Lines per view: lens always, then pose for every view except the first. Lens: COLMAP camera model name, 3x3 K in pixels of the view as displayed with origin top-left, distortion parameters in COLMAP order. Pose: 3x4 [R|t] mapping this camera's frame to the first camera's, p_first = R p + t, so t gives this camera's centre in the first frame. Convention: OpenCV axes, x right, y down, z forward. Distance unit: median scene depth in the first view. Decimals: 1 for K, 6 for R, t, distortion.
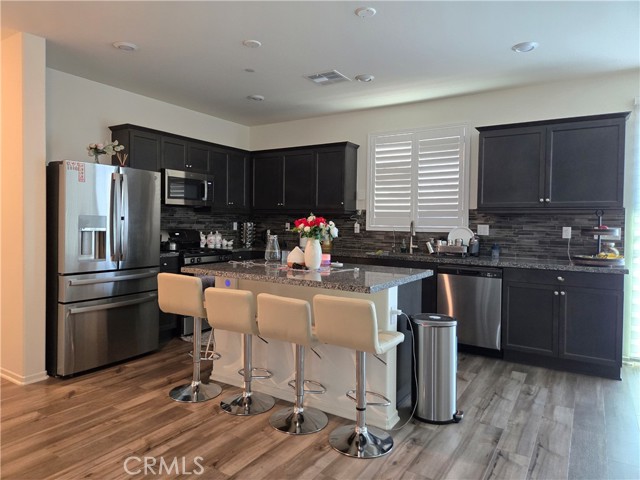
lens RADIAL K [[427.0, 0, 320.0], [0, 427.0, 240.0], [0, 0, 1]] dist [0.045758, -0.041283]
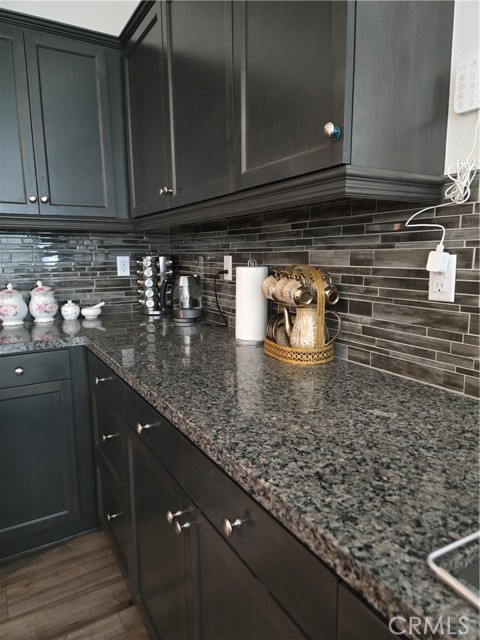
lens RADIAL K [[427.0, 0, 246.3], [0, 427.0, 317.8], [0, 0, 1]] dist [0.045758, -0.041283]
pose [[0.892832, 0.041256, -0.448497, 0.094408], [0.010173, 0.993695, 0.111658, -0.031517], [0.450275, -0.104254, 0.886783, 0.786492]]
